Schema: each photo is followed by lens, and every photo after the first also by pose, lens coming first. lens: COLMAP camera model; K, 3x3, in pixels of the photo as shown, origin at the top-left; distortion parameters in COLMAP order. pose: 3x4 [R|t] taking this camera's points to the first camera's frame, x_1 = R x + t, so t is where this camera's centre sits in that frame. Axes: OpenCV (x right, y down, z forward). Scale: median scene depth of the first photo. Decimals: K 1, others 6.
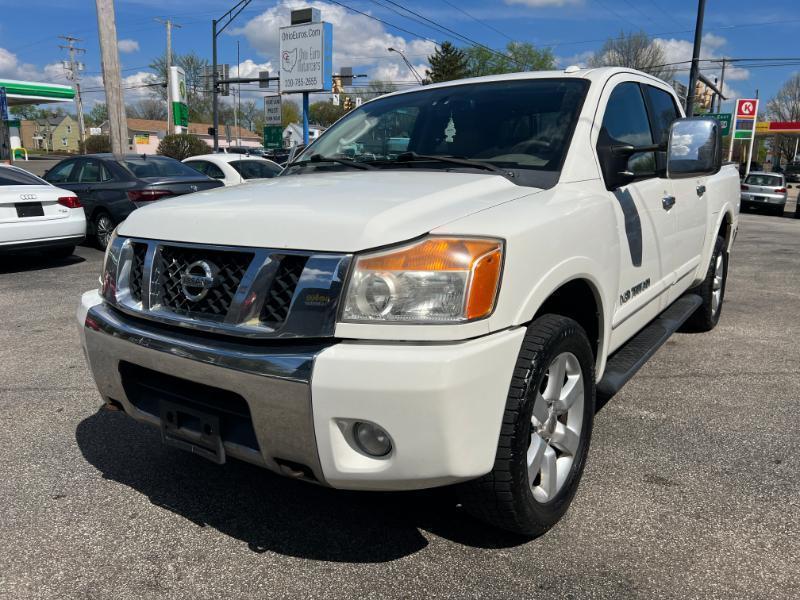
lens RADIAL K [[605.6, 0, 406.2], [0, 605.6, 295.7], [0, 0, 1]] dist [0.057496, -0.069875]
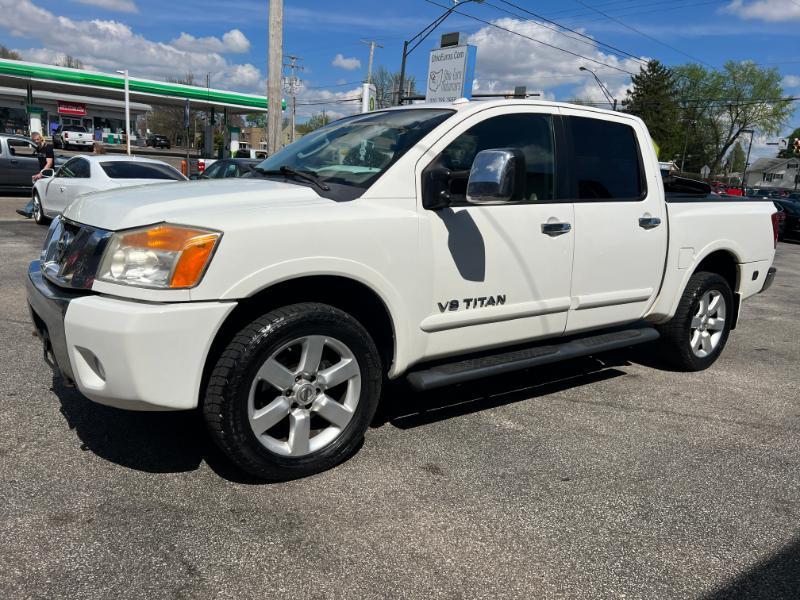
lens RADIAL K [[605.6, 0, 406.2], [0, 605.6, 295.7], [0, 0, 1]] dist [0.057496, -0.069875]
pose [[0.949740, 0.116775, -0.290445, 0.051510], [-0.124033, 0.992256, -0.006638, 0.000057], [0.287420, 0.042329, 0.956869, -0.007101]]
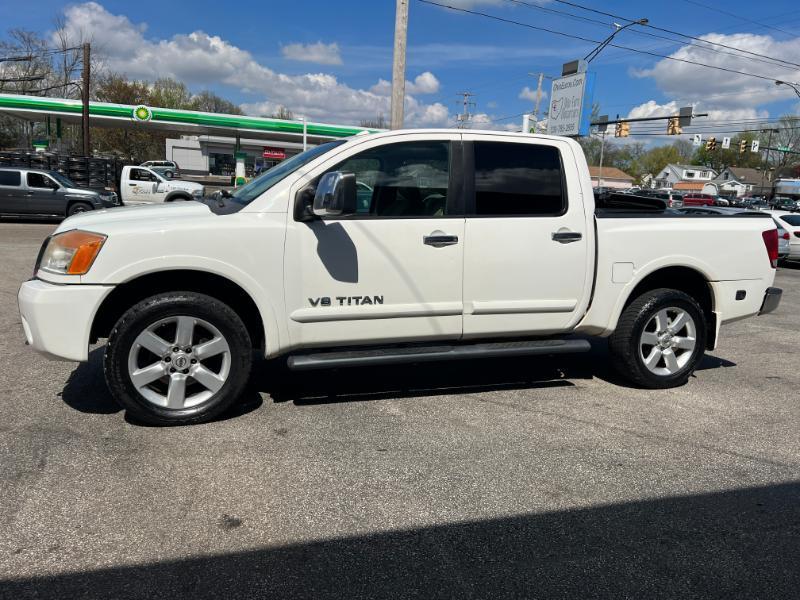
lens RADIAL K [[605.6, 0, 406.2], [0, 605.6, 295.7], [0, 0, 1]] dist [0.057496, -0.069875]
pose [[0.818355, 0.125263, -0.560895, 0.107619], [-0.160314, 0.986974, -0.013483, -0.001991], [0.551900, 0.100953, 0.827777, -0.000274]]
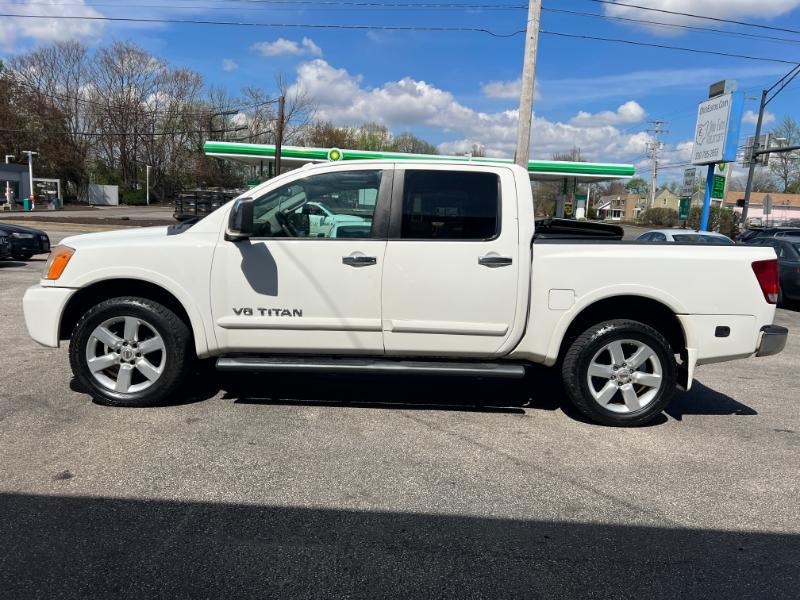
lens RADIAL K [[605.6, 0, 406.2], [0, 605.6, 295.7], [0, 0, 1]] dist [0.057496, -0.069875]
pose [[0.598744, 0.122370, -0.791537, 0.154608], [-0.209973, 0.977677, -0.007684, -0.009446], [0.772927, 0.170802, 0.611073, 0.031898]]
